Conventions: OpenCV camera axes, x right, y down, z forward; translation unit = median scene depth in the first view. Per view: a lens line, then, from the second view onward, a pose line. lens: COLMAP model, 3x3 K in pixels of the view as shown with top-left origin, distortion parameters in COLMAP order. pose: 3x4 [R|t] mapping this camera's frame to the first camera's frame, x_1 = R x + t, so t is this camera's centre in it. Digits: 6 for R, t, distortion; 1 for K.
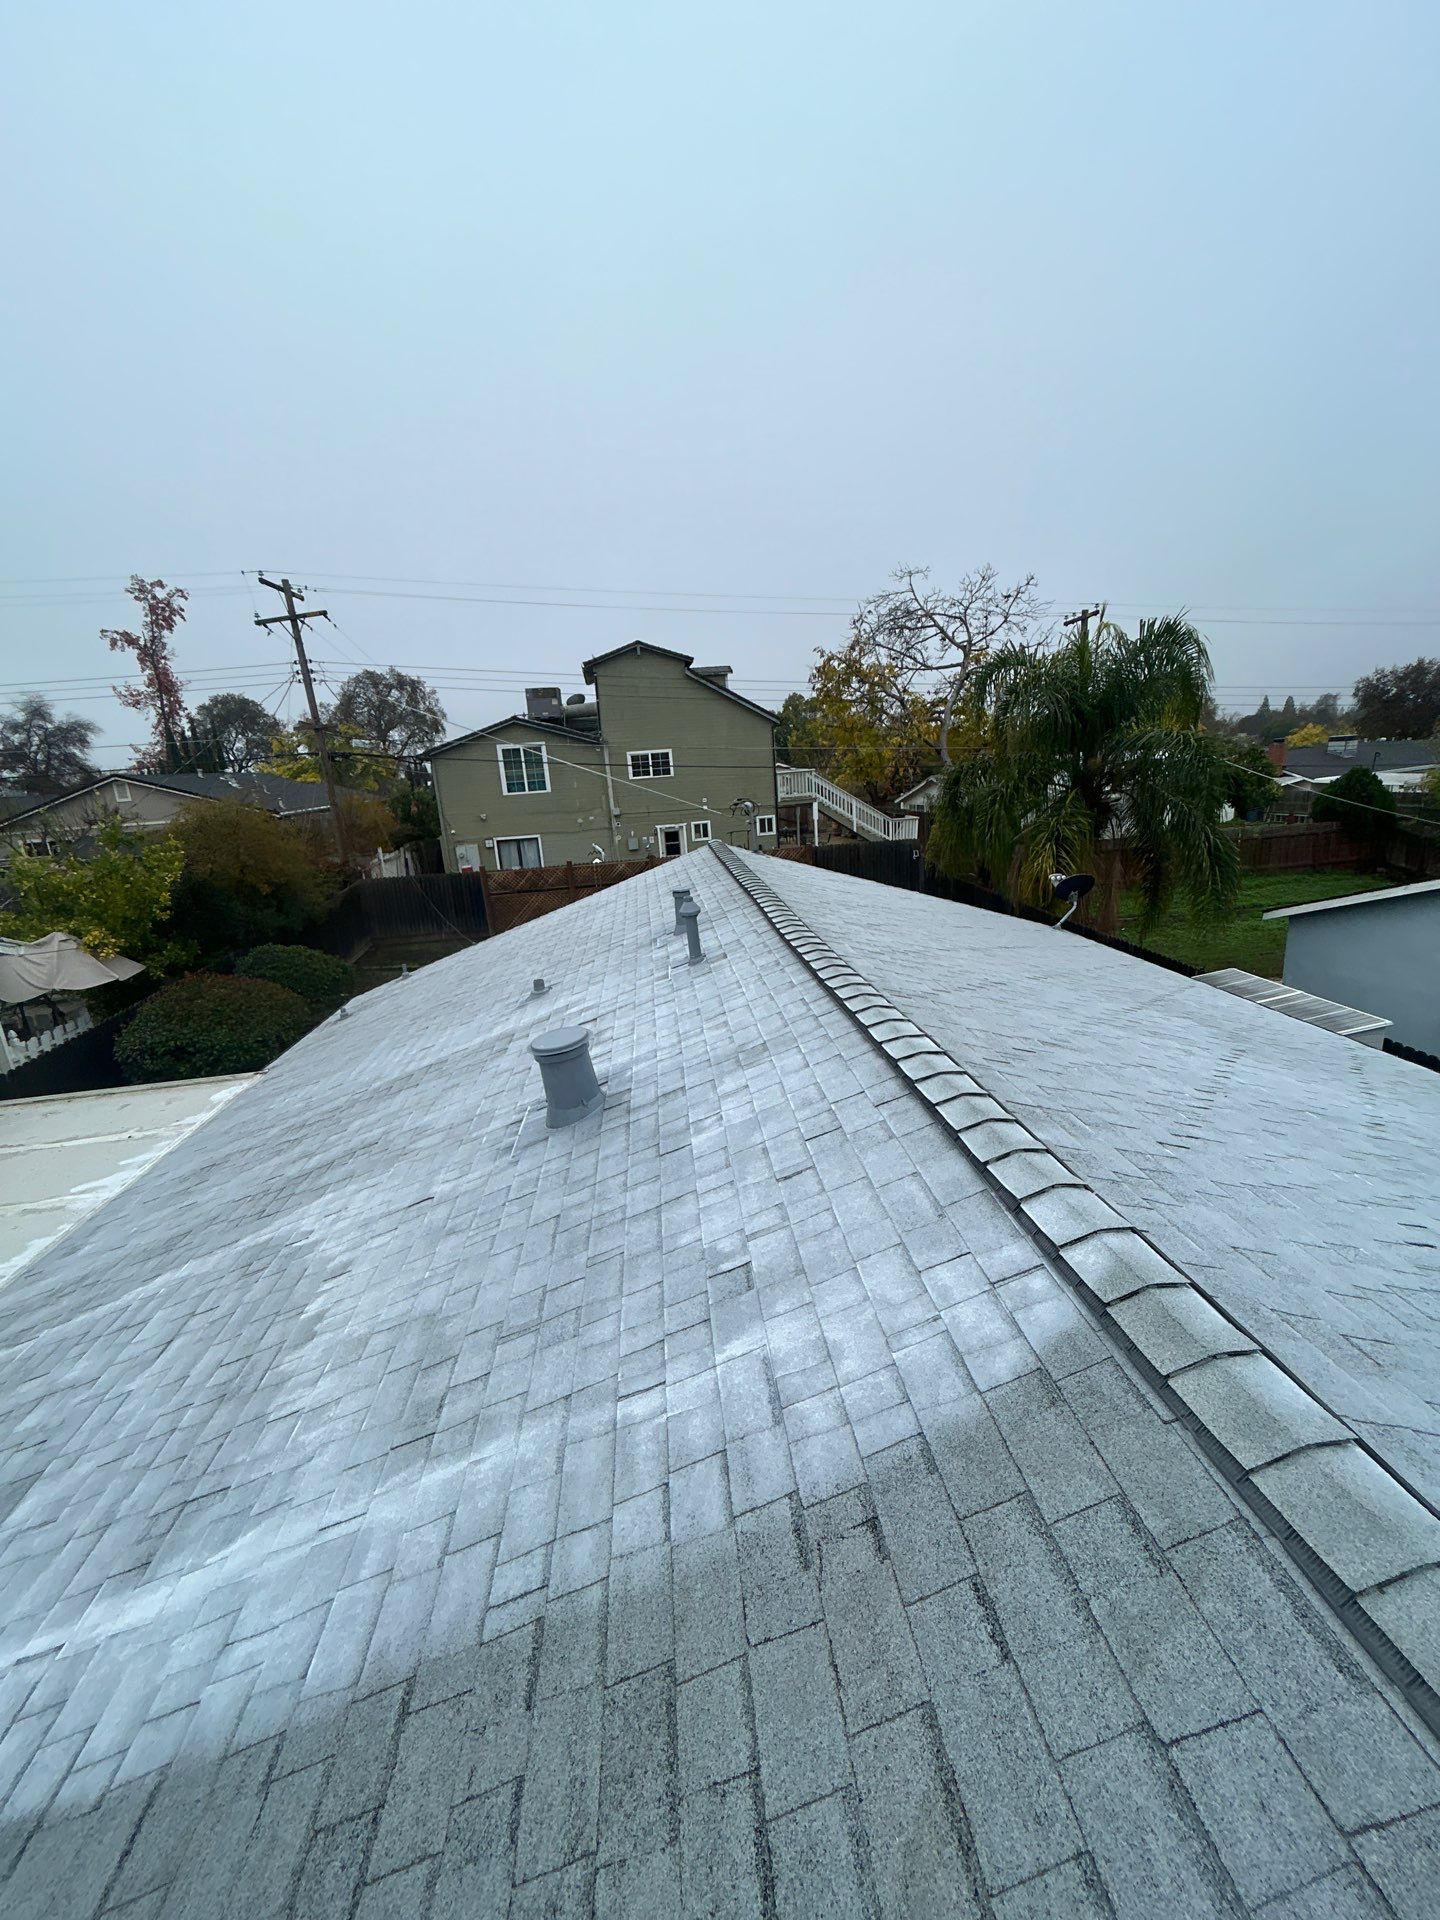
lens RADIAL K [[768.5, 0, 725.1], [0, 768.5, 960.8], [0, 0, 1]] dist [-0.000675, 0.000421]
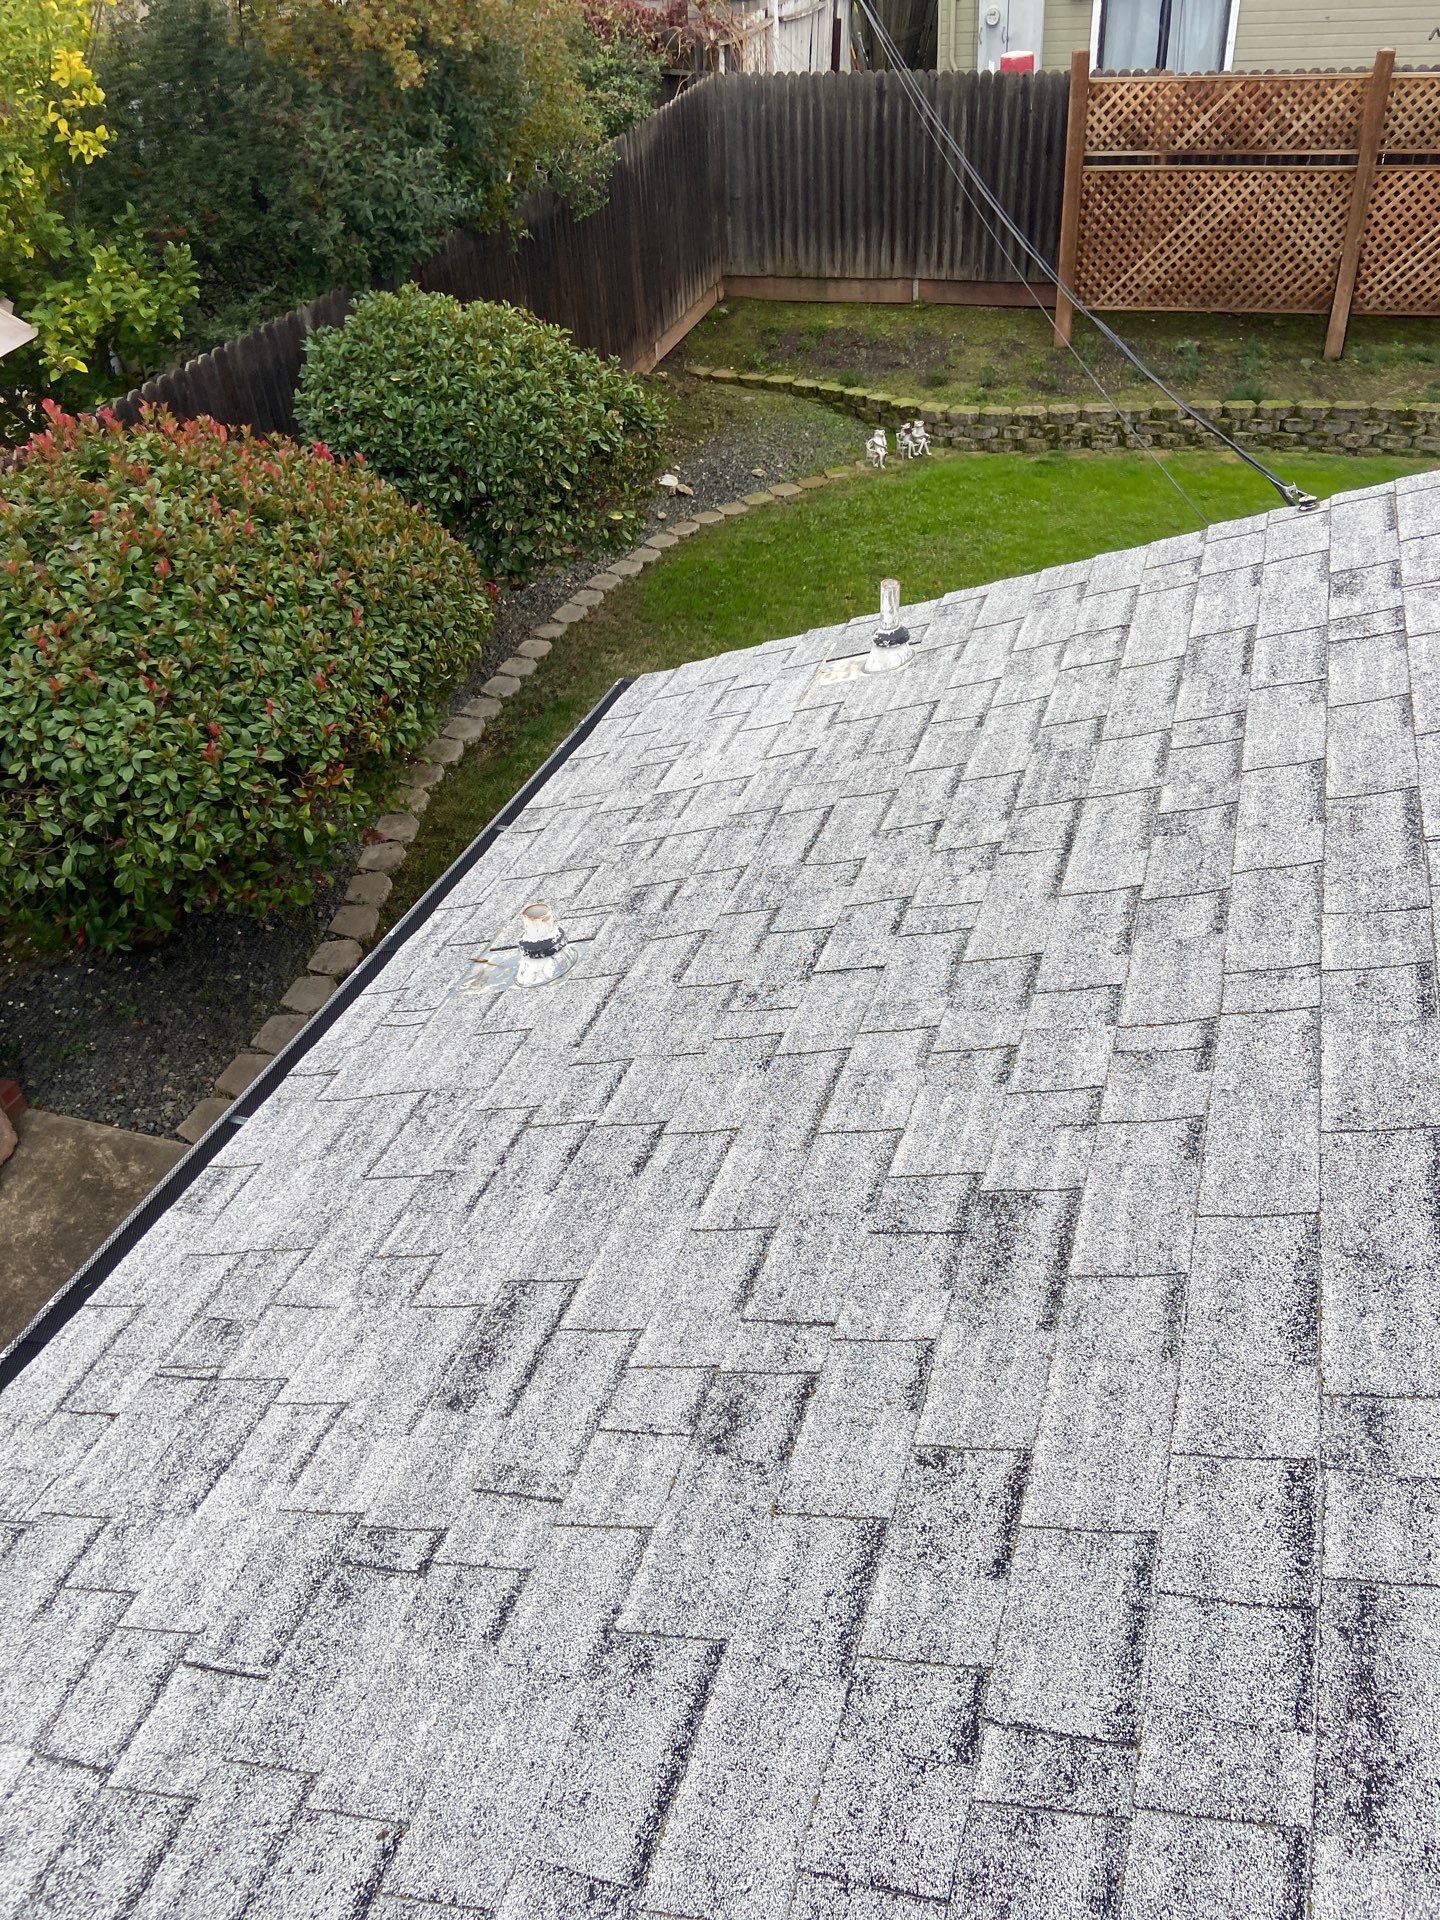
lens RADIAL K [[1457.1, 0, 750.2], [0, 1457.1, 946.6], [0, 0, 1]] dist [0.098013, -0.110874]
pose [[0.912940, 0.253939, -0.319460, -0.130625], [-0.111777, 0.908475, 0.402714, -0.019875], [0.392486, -0.331946, 0.857768, 0.273246]]
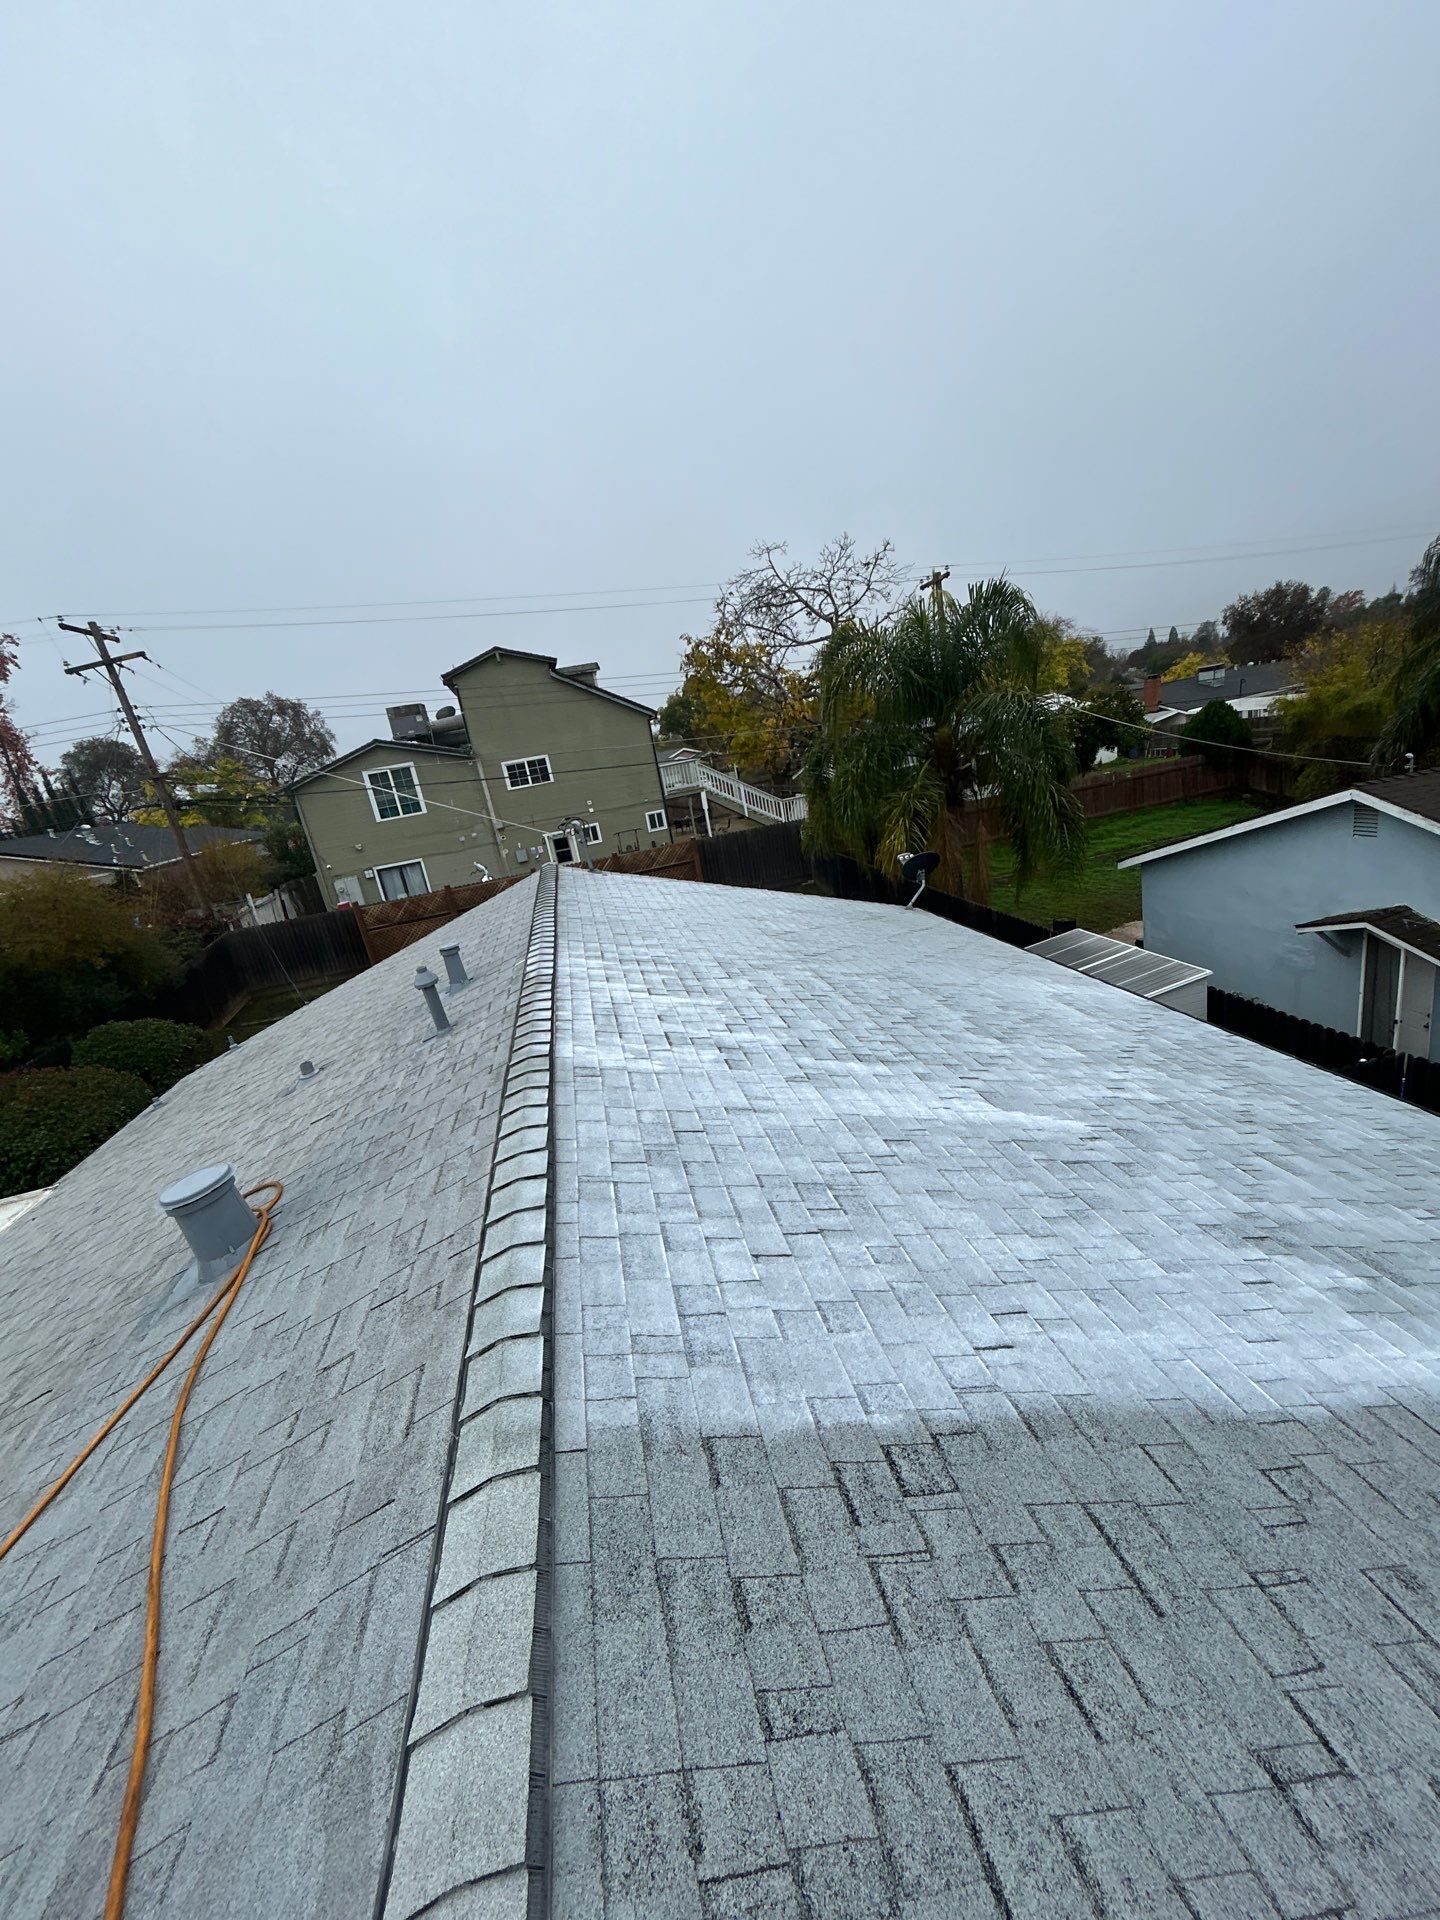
lens RADIAL K [[768.5, 0, 725.1], [0, 768.5, 960.8], [0, 0, 1]] dist [-0.000675, 0.000421]
pose [[0.989097, -0.129344, 0.070408, 0.049871], [0.127798, 0.991458, 0.026061, -0.013488], [-0.073178, -0.016779, 0.997178, 0.009894]]
